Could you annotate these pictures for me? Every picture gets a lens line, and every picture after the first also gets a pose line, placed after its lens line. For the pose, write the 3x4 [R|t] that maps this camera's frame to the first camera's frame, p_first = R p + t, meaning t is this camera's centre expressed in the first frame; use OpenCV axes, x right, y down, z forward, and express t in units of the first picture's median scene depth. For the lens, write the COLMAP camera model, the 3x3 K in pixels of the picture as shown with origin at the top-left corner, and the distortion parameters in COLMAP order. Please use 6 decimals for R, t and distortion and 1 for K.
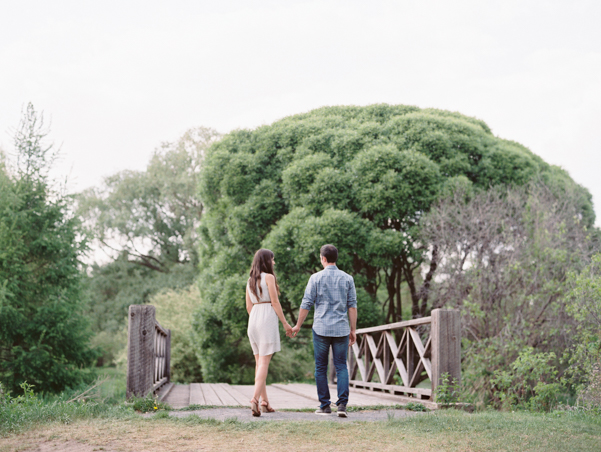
lens RADIAL K [[1011.8, 0, 300.5], [0, 1011.8, 226.0], [0, 0, 1]] dist [-0.205239, 0.345563]
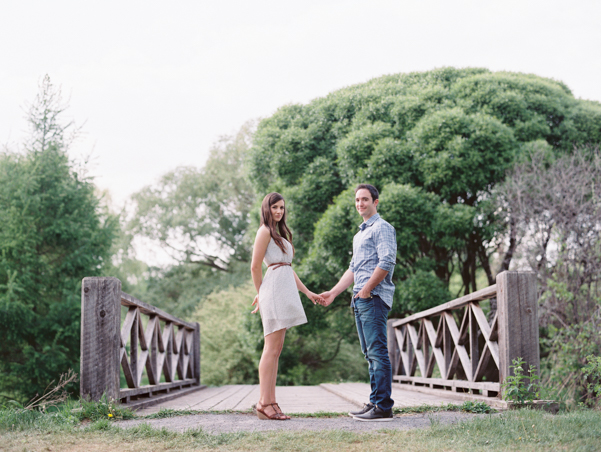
lens RADIAL K [[979.2, 0, 300.5], [0, 979.2, 226.0], [0, 0, 1]] dist [-0.180789, 0.246316]
pose [[0.995069, -0.036442, -0.092247, 0.029474], [0.035470, 0.999297, -0.012148, 0.027992], [0.092625, 0.008816, 0.995662, 0.151905]]
